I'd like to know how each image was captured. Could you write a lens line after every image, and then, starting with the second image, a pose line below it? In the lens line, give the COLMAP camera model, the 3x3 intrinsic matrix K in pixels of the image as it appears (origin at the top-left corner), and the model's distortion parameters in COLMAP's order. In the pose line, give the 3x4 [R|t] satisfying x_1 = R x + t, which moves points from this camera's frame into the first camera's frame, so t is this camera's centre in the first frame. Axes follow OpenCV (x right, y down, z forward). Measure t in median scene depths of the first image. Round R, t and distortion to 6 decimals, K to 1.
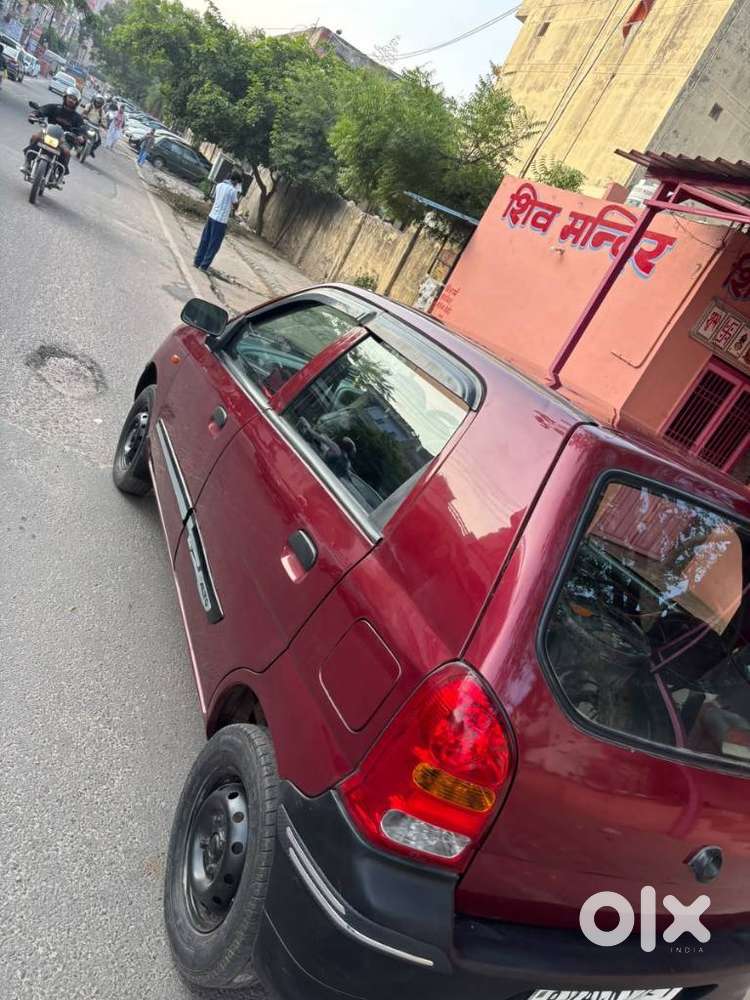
lens RADIAL K [[758.8, 0, 375.0], [0, 758.8, 500.0], [0, 0, 1]] dist [0.065144, -0.089483]
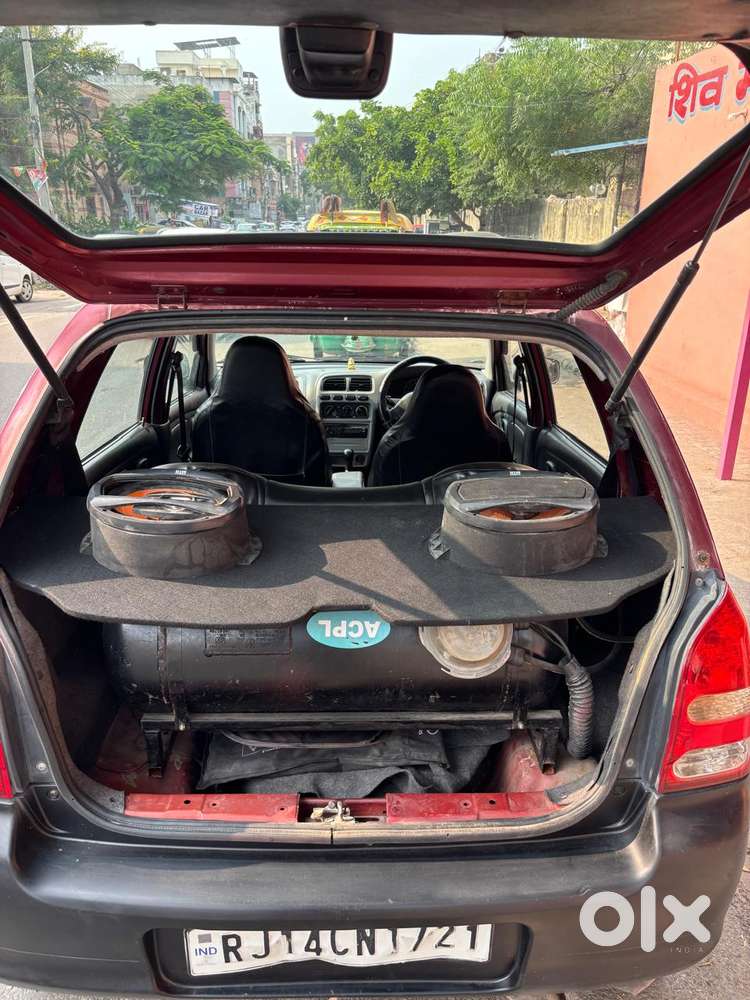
lens RADIAL K [[749.4, 0, 375.0], [0, 749.4, 500.0], [0, 0, 1]] dist [0.078772, -0.109000]
pose [[0.845783, -0.335061, -0.415193, 0.093824], [0.313340, 0.941806, -0.121738, 0.007136], [0.431821, -0.027133, 0.901551, 0.127029]]
